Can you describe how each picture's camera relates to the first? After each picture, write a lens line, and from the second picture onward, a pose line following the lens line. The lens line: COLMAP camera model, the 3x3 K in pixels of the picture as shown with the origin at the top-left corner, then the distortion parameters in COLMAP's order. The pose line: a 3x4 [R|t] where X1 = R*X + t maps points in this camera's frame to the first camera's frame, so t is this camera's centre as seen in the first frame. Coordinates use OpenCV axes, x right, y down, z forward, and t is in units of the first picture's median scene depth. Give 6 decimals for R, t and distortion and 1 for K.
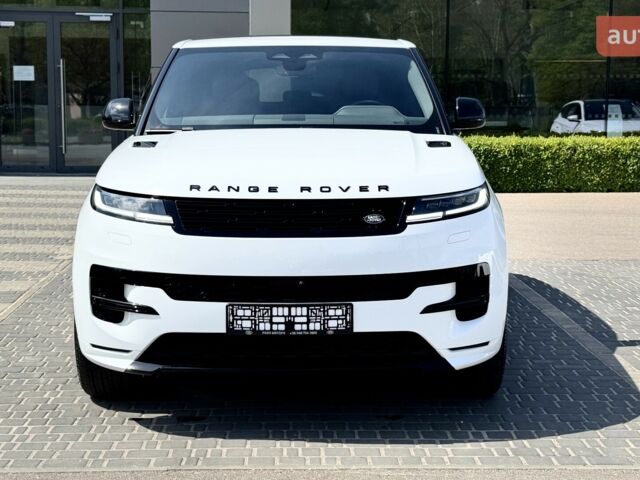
lens RADIAL K [[1194.1, 0, 320.0], [0, 1194.1, 240.0], [0, 0, 1]] dist [0.106663, -0.000943]
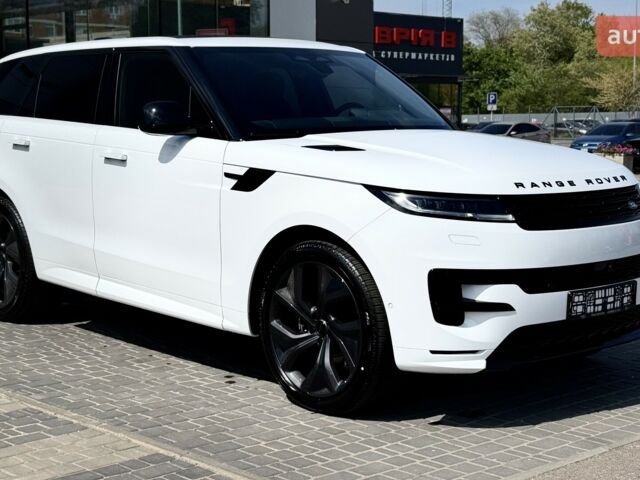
lens RADIAL K [[1194.1, 0, 320.0], [0, 1194.1, 240.0], [0, 0, 1]] dist [0.106663, -0.000943]
pose [[0.742432, -0.073599, 0.665867, -0.947336], [0.078265, 0.996670, 0.022899, -0.034356], [-0.665334, 0.035113, 0.745719, 0.348651]]
